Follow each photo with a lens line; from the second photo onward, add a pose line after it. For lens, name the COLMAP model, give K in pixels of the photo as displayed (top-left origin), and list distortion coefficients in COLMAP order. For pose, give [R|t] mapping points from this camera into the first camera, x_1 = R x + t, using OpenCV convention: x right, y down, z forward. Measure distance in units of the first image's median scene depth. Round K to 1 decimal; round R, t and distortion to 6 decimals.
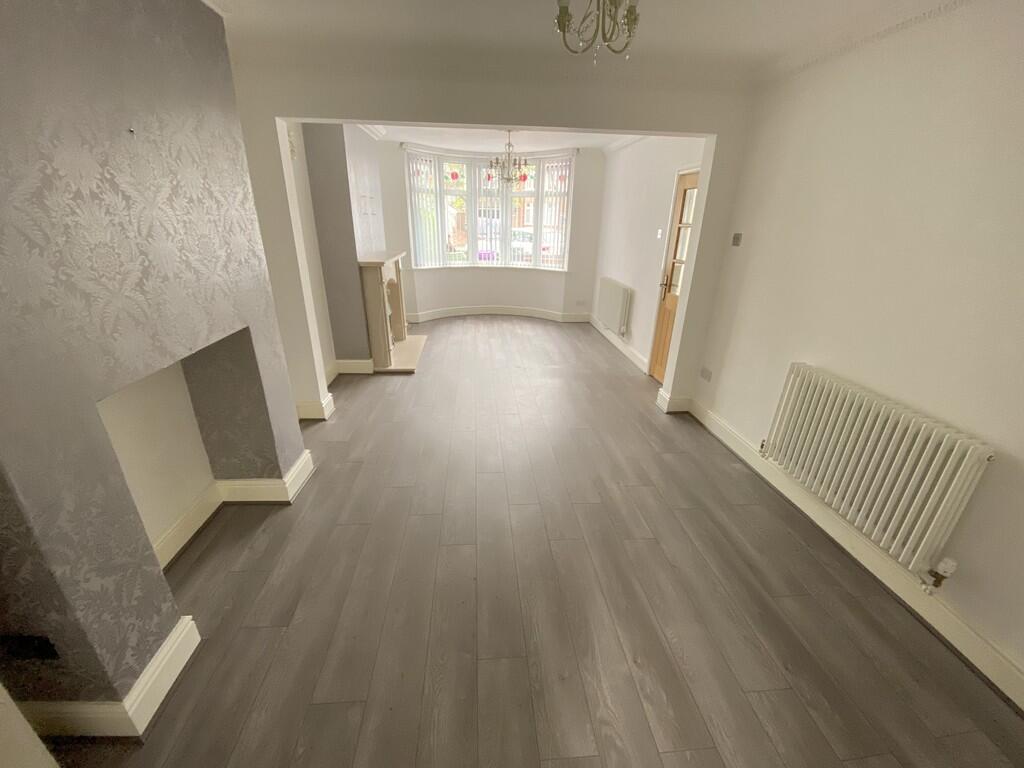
lens RADIAL K [[416.9, 0, 511.5], [0, 416.9, 387.1], [0, 0, 1]] dist [0.033928, -0.031440]
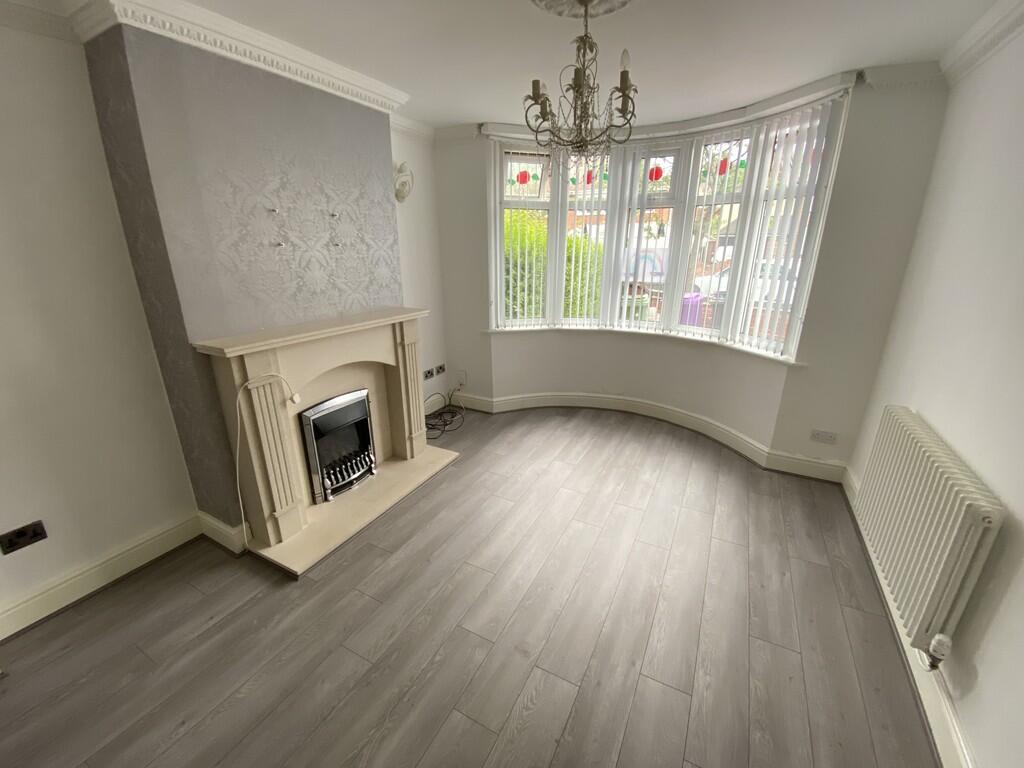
lens RADIAL K [[416.9, 0, 511.5], [0, 416.9, 387.1], [0, 0, 1]] dist [0.033928, -0.031440]
pose [[0.838621, 0.152147, -0.523035, 0.174490], [-0.186110, 0.982448, -0.012618, -0.281002], [0.511935, 0.107924, 0.852218, 0.709207]]
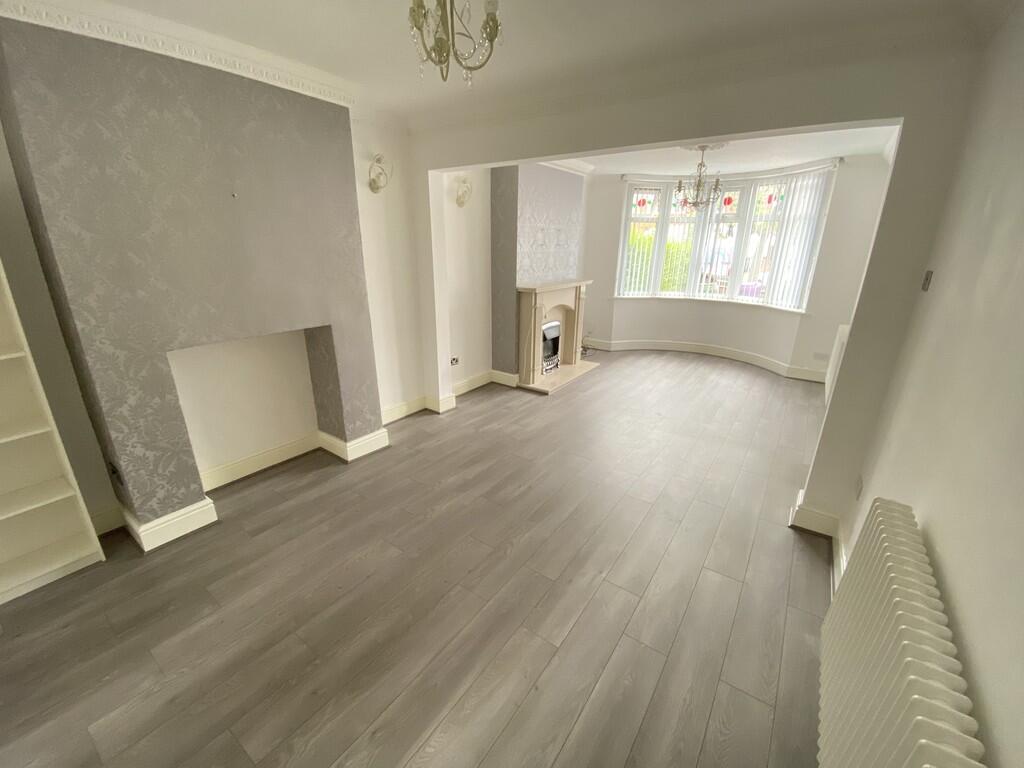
lens RADIAL K [[416.9, 0, 511.5], [0, 416.9, 387.1], [0, 0, 1]] dist [0.033928, -0.031440]
pose [[0.761435, 0.197514, -0.617418, 0.330257], [-0.235317, 0.971699, 0.020642, -0.052782], [0.604022, 0.129571, 0.786364, 0.136361]]
